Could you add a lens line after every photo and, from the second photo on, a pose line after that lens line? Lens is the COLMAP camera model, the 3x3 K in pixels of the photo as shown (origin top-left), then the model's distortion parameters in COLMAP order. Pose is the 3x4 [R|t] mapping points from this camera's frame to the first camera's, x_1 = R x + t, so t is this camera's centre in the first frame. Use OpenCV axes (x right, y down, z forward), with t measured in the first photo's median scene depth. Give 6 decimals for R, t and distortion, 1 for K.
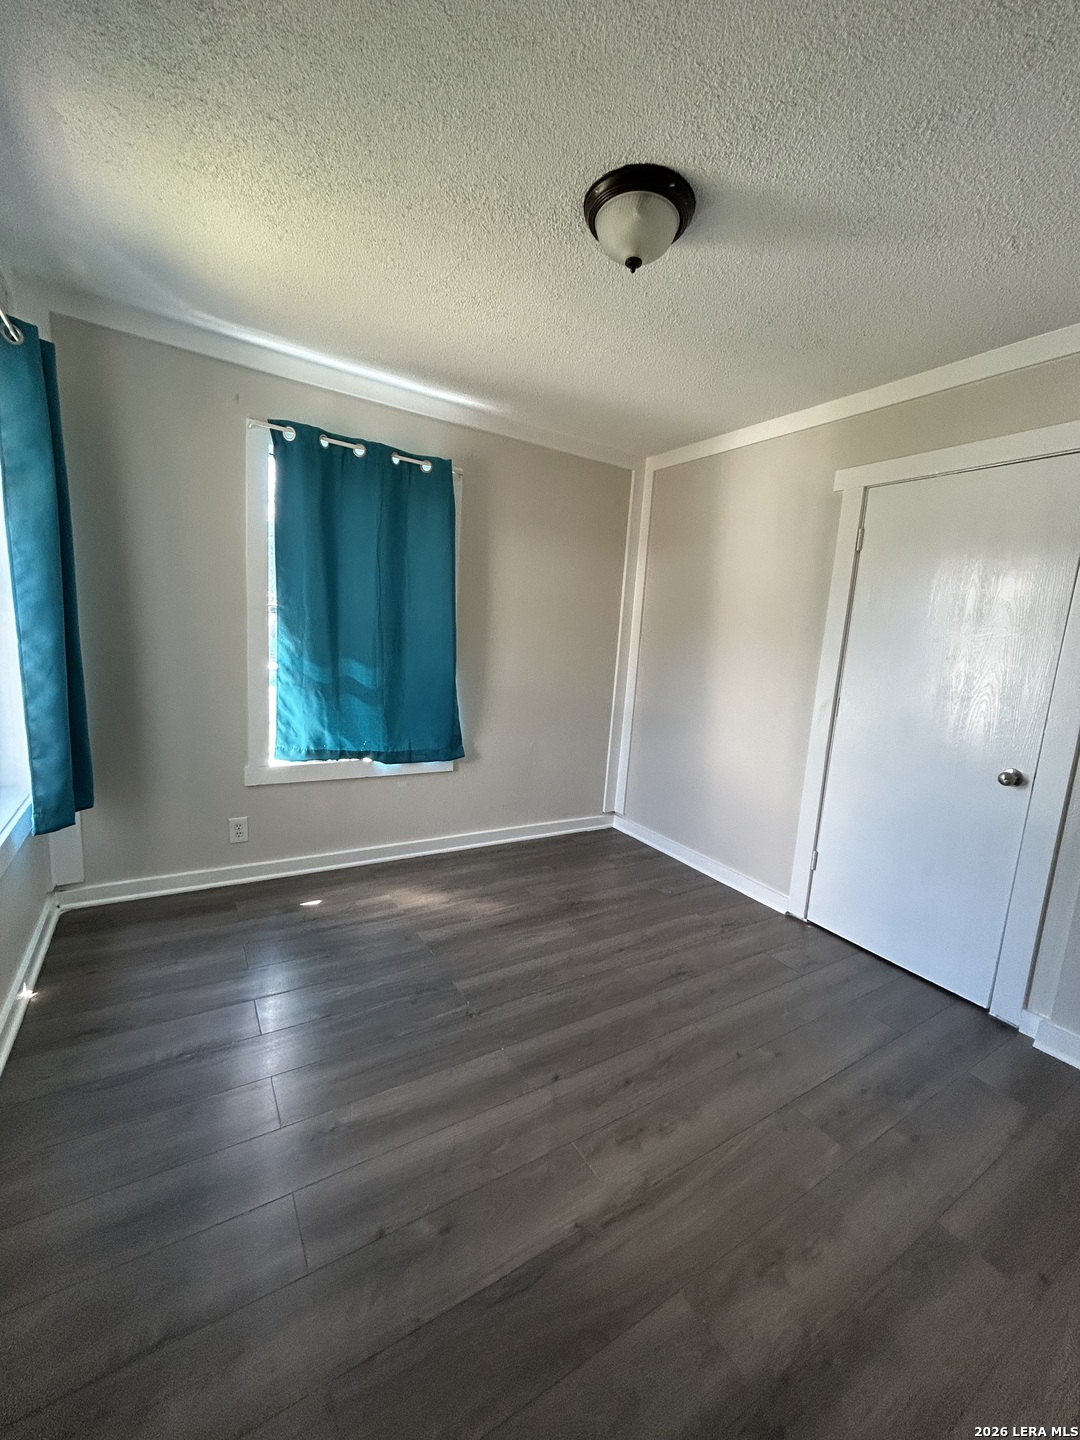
lens RADIAL K [[583.1, 0, 540.4], [0, 583.1, 722.5], [0, 0, 1]] dist [0.001622, 0.001370]
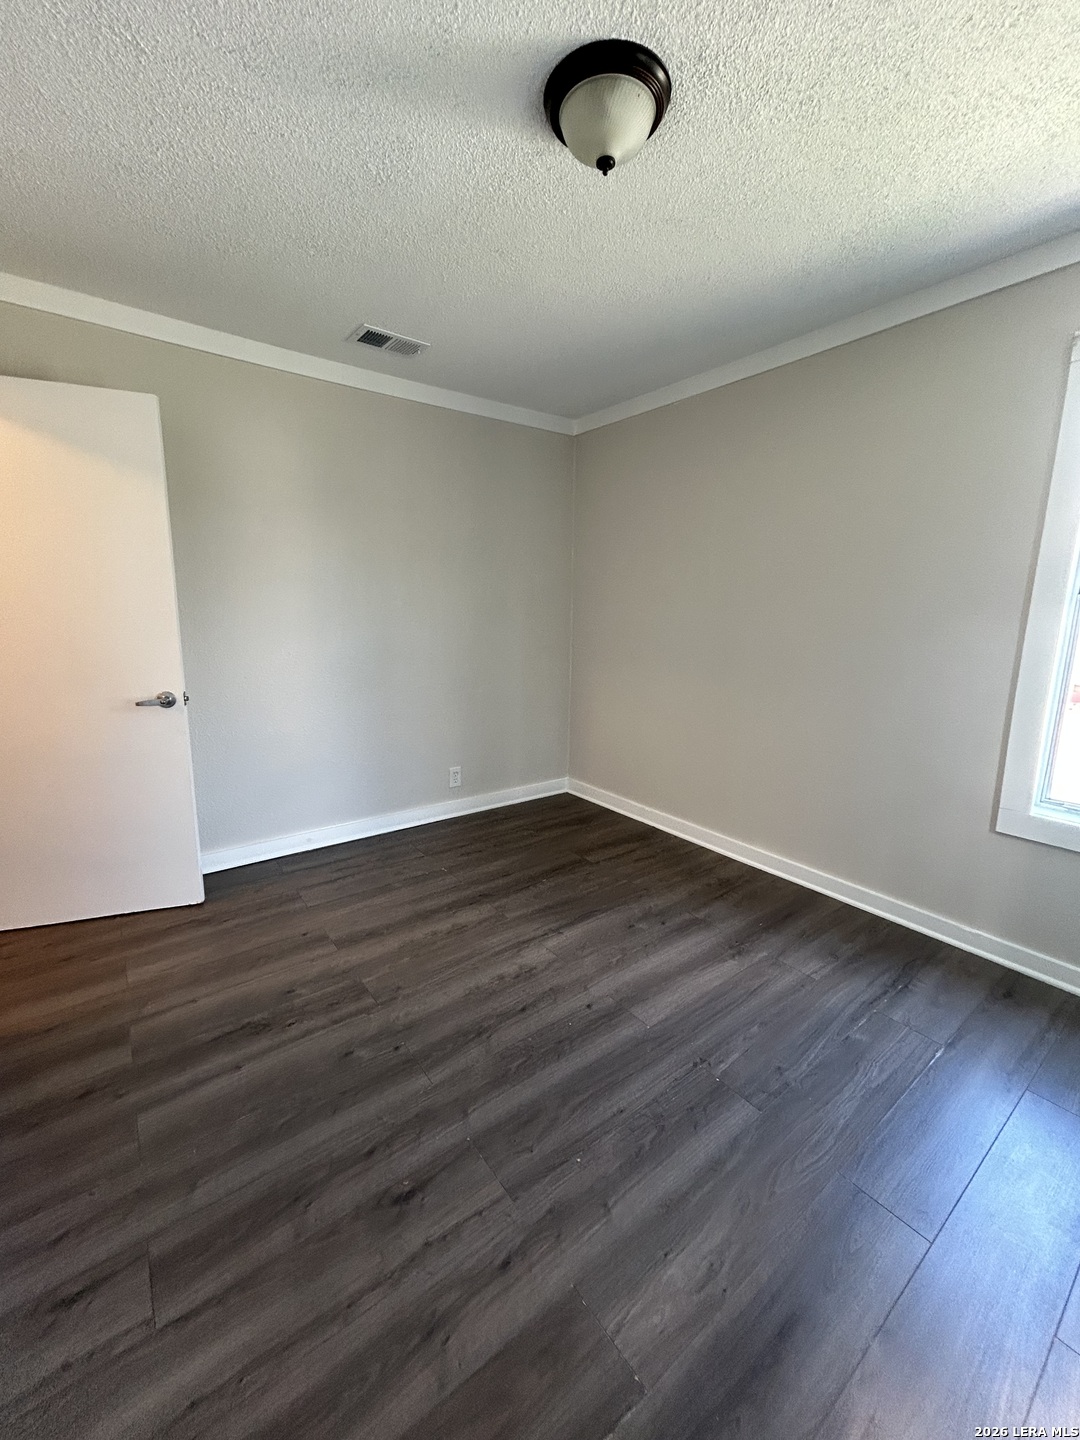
lens RADIAL K [[583.1, 0, 540.6], [0, 583.1, 718.3], [0, 0, 1]] dist [0.001622, 0.001370]
pose [[-0.992043, -0.065207, -0.107695, 0.276348], [-0.097015, 0.941127, 0.323834, -0.250565], [0.080239, 0.331705, -0.939964, 1.885678]]
